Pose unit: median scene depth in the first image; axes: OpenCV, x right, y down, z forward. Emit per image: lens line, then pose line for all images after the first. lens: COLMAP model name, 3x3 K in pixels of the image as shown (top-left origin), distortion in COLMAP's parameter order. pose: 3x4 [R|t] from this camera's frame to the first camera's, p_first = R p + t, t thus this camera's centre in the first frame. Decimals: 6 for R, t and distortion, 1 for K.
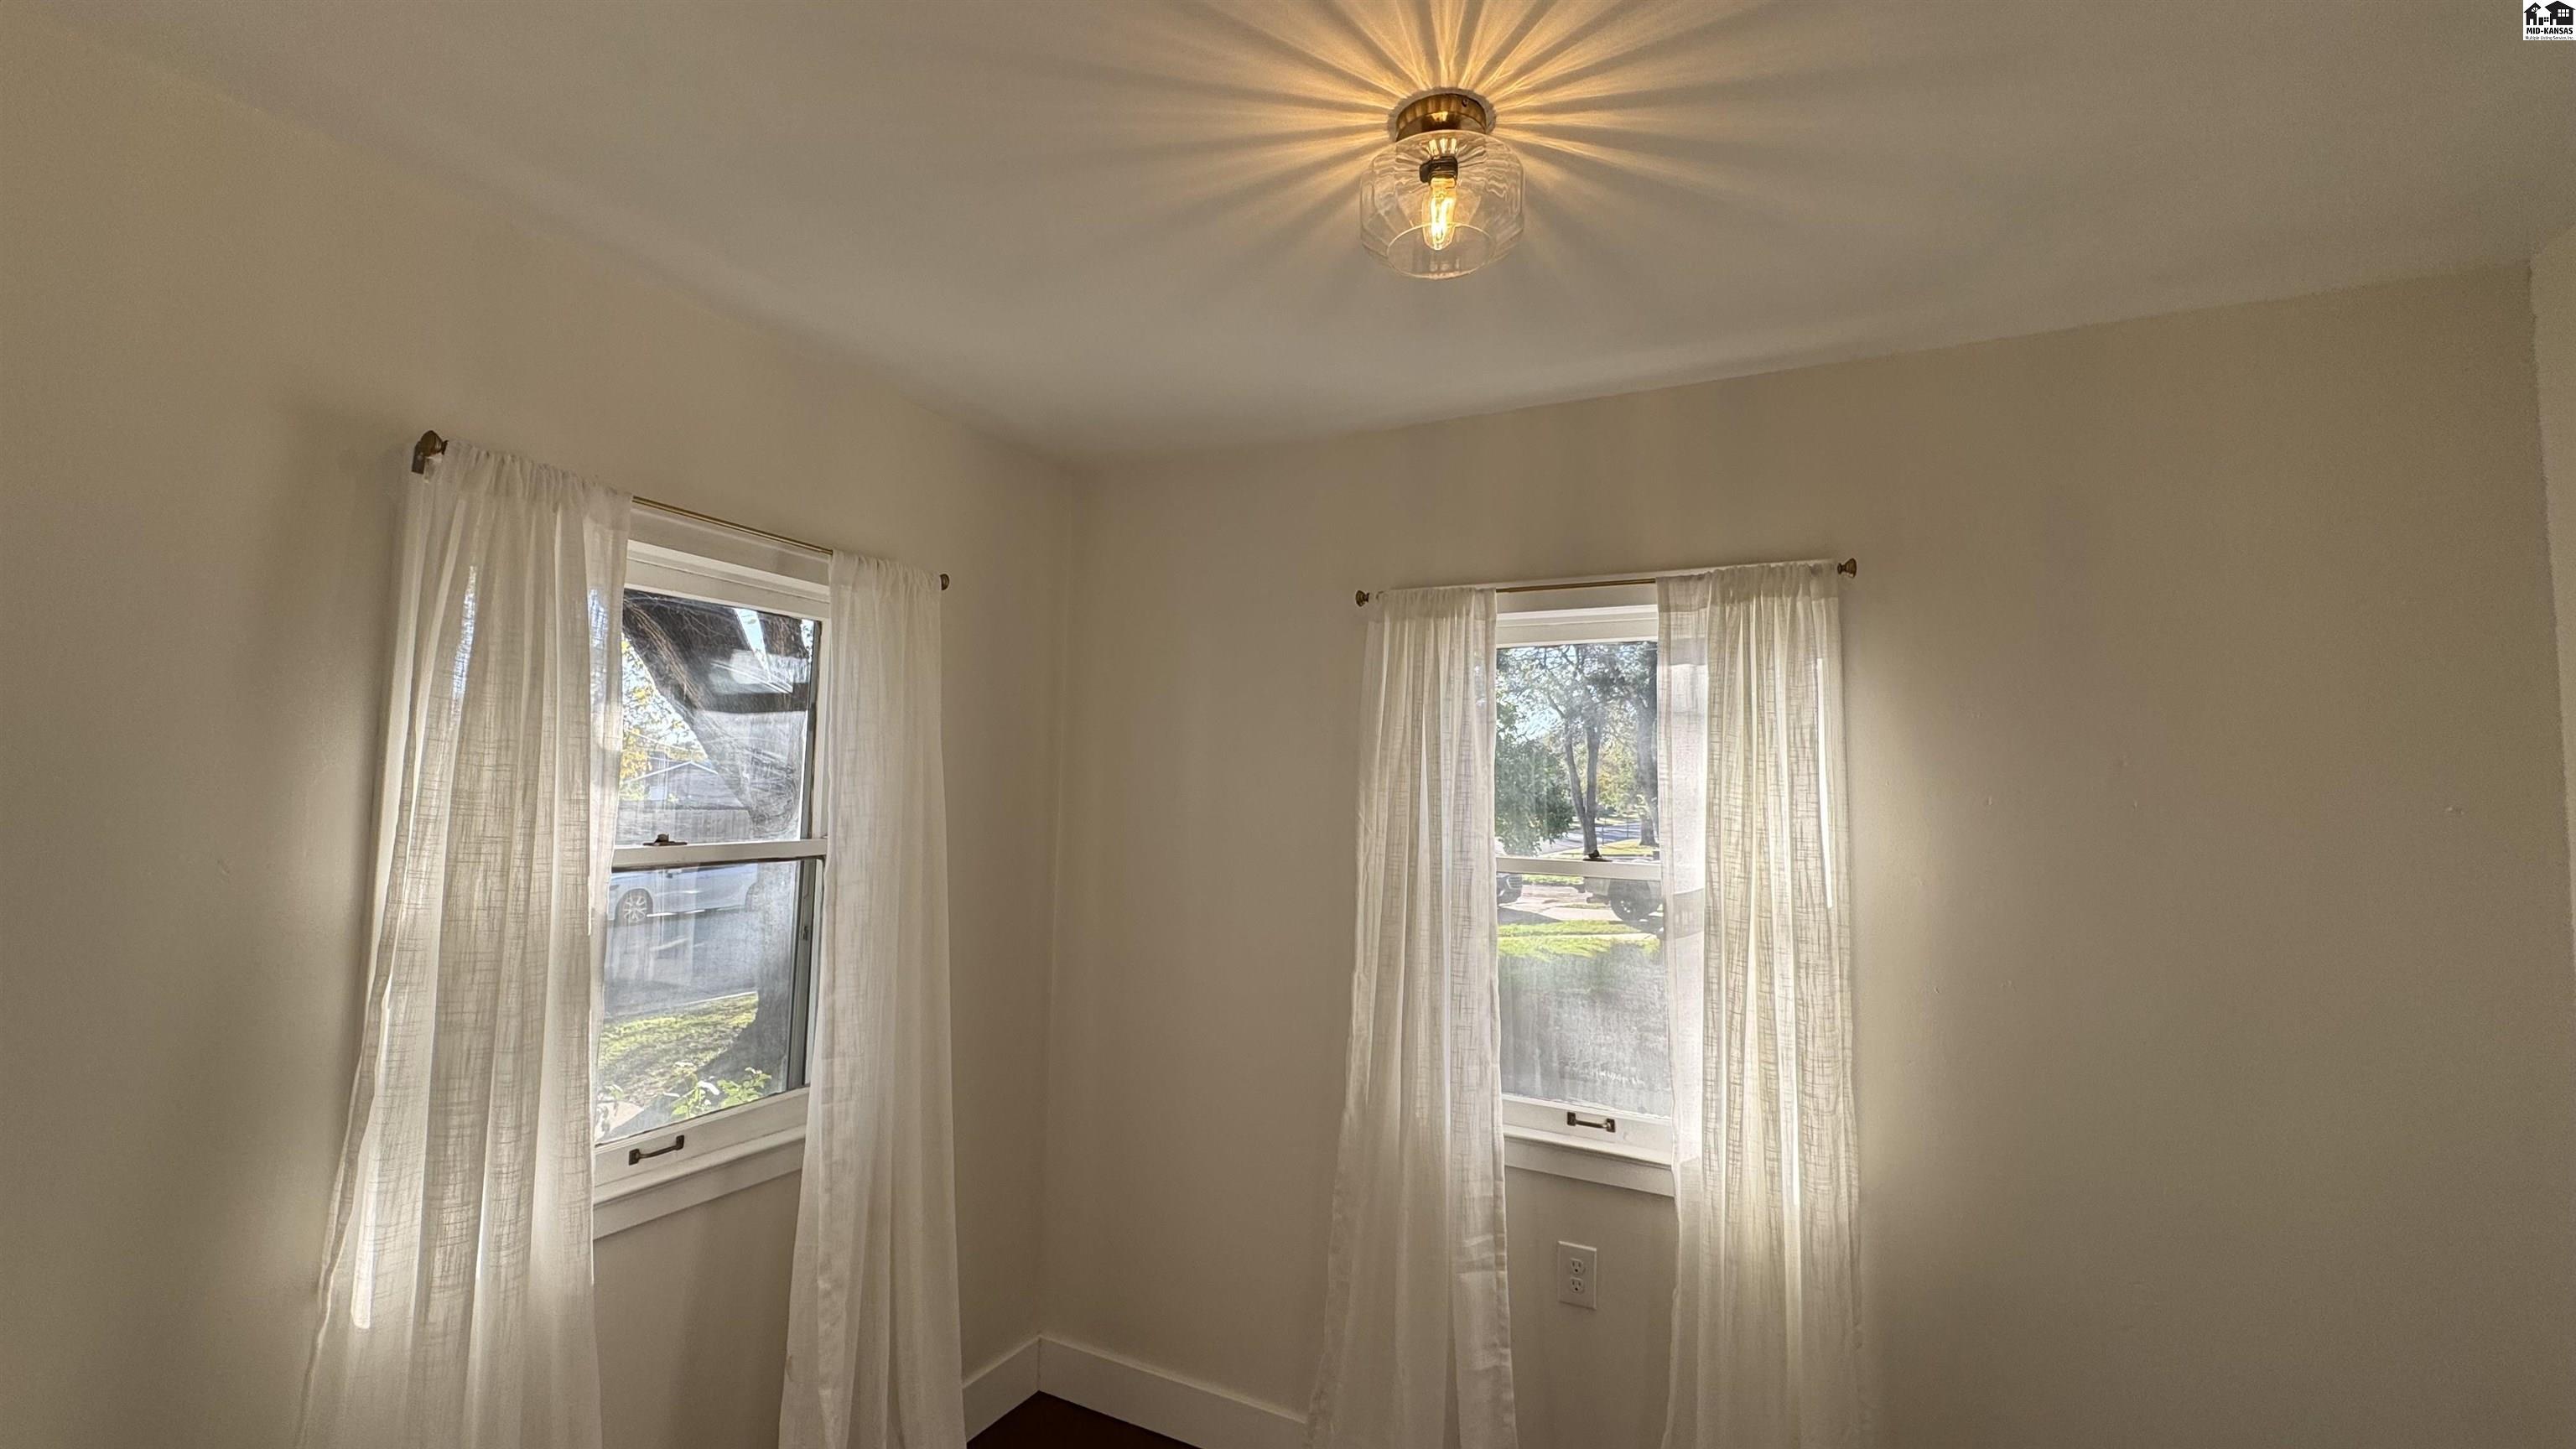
lens RADIAL K [[1026.9, 0, 1288.0], [0, 1026.9, 724.5], [0, 0, 1]] dist [-0.001922, -0.000361]
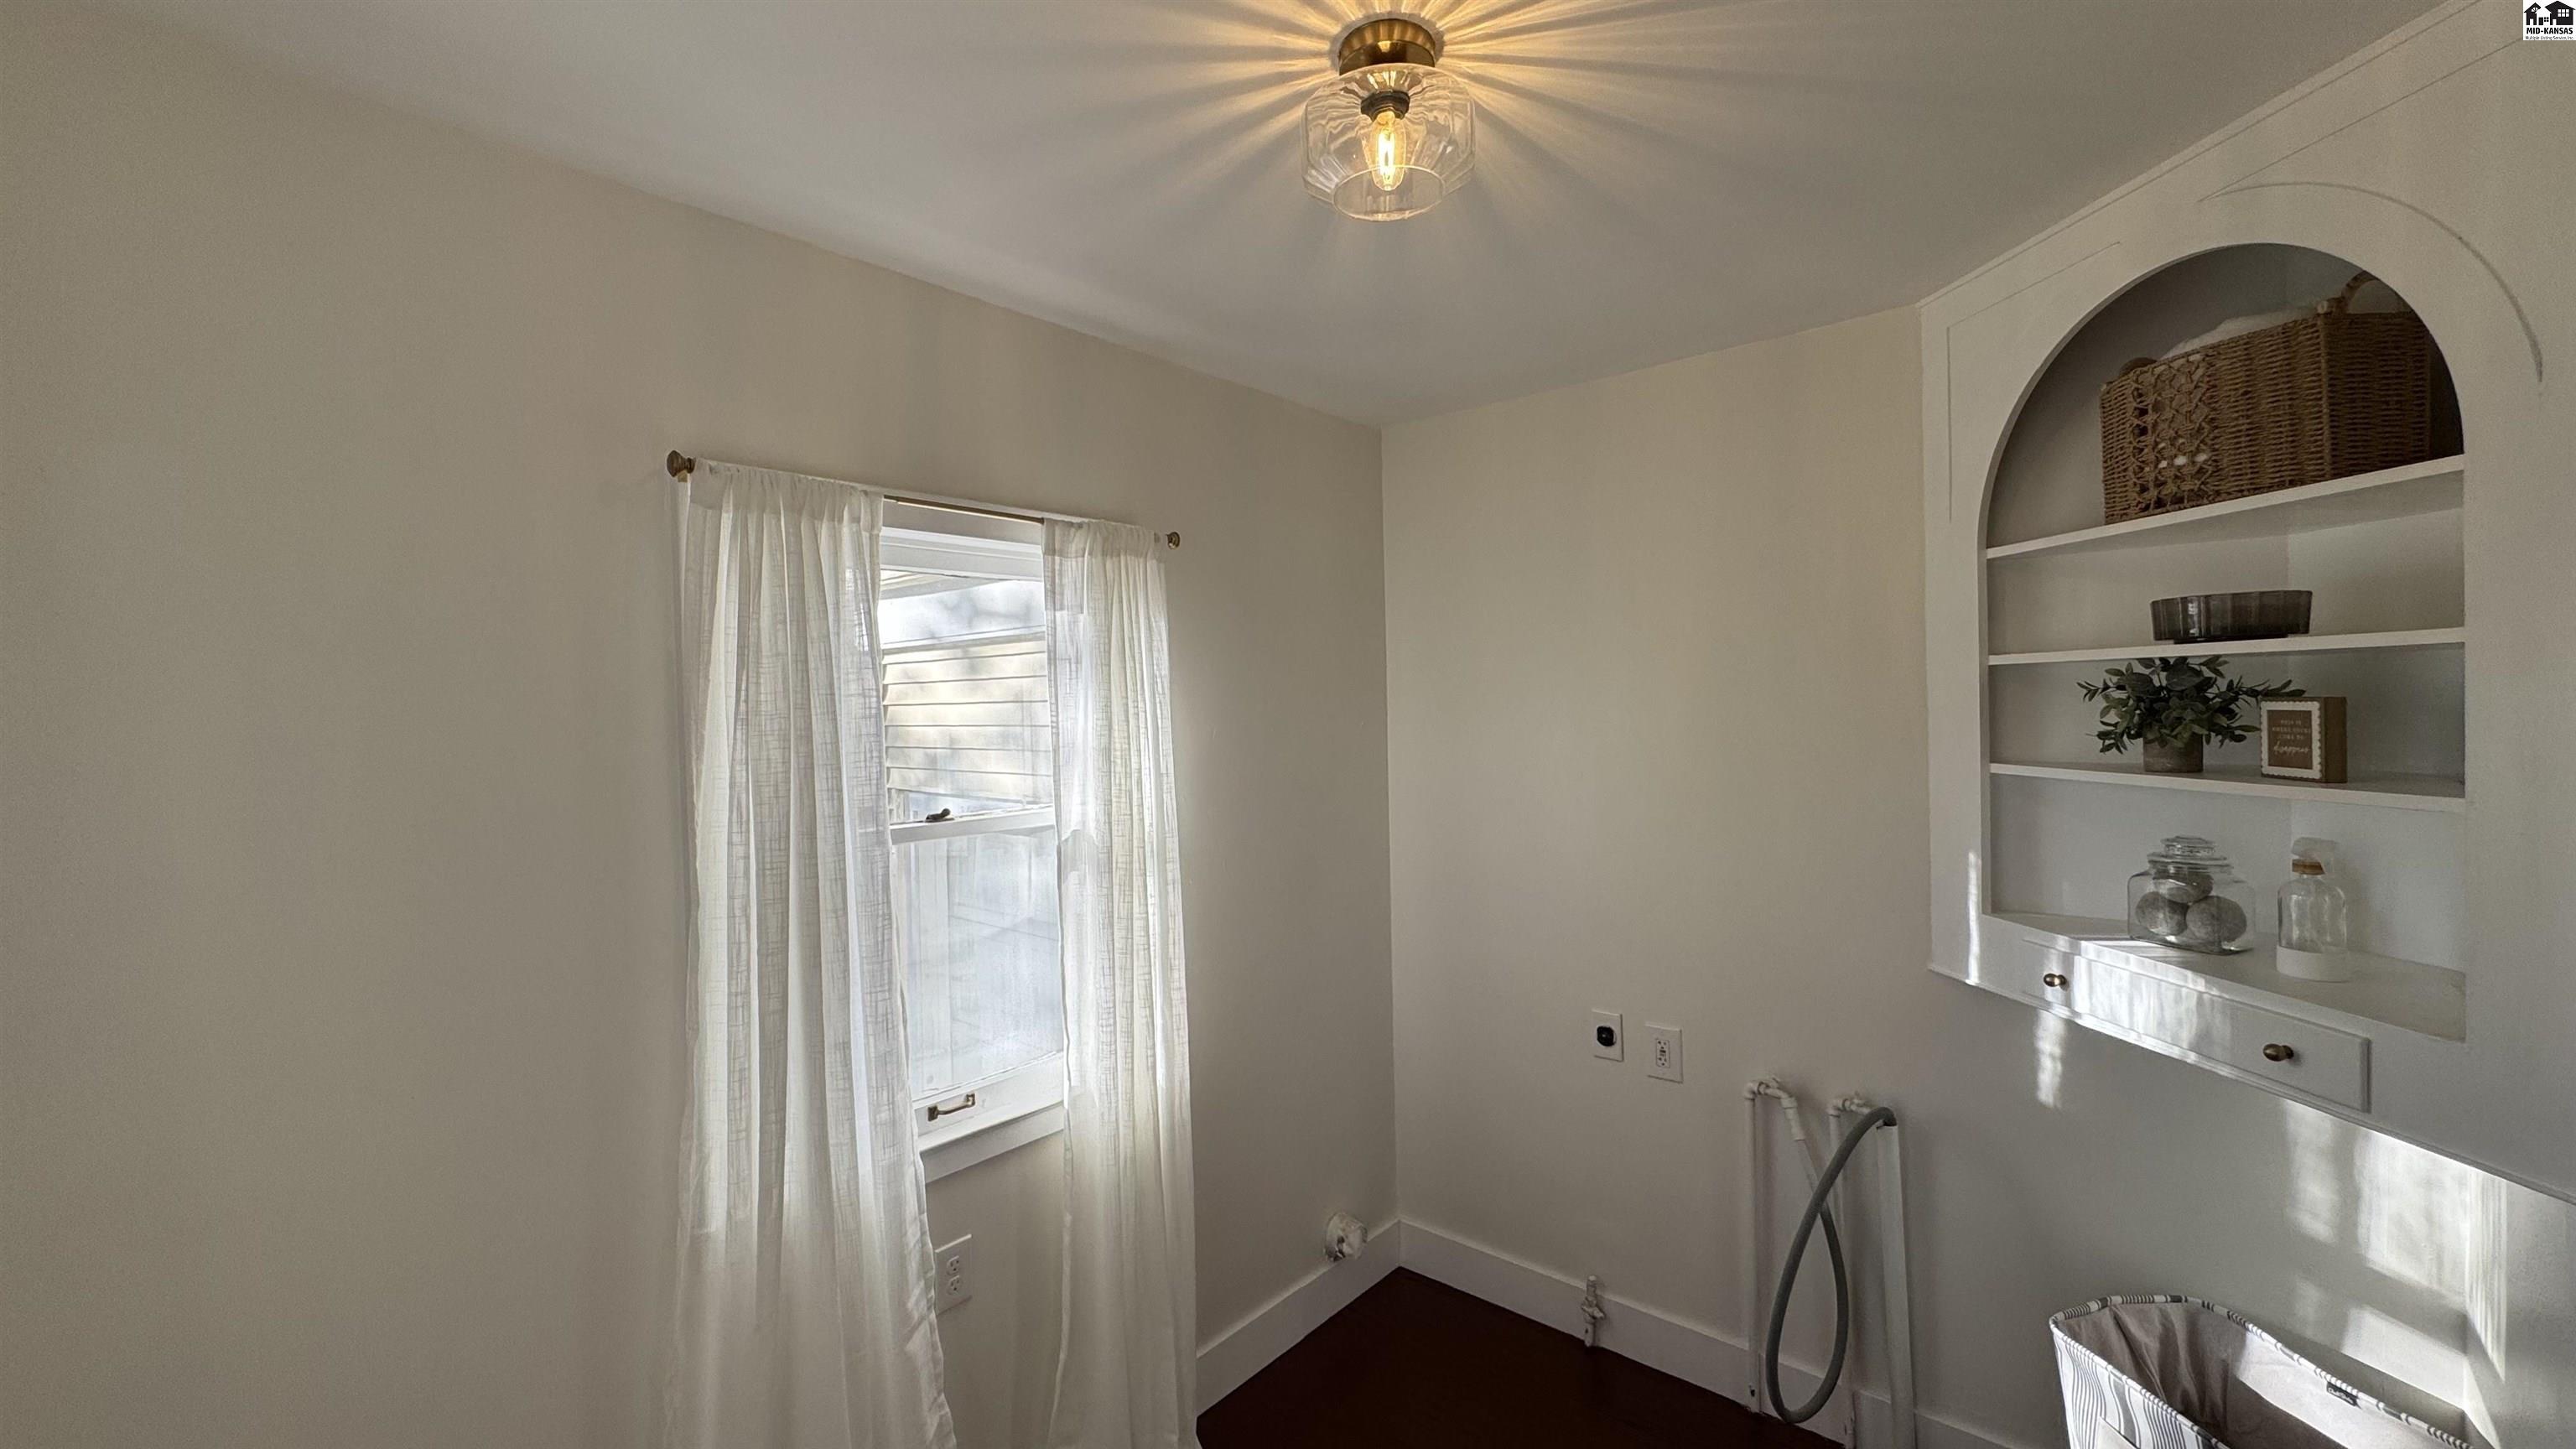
lens RADIAL K [[1026.9, 0, 1288.0], [0, 1026.9, 724.5], [0, 0, 1]] dist [-0.001922, -0.000361]
pose [[0.248612, -0.052380, 0.967186, -0.529987], [-0.038596, 0.997208, 0.063927, -0.021139], [-0.967834, -0.053223, 0.245896, 0.545095]]
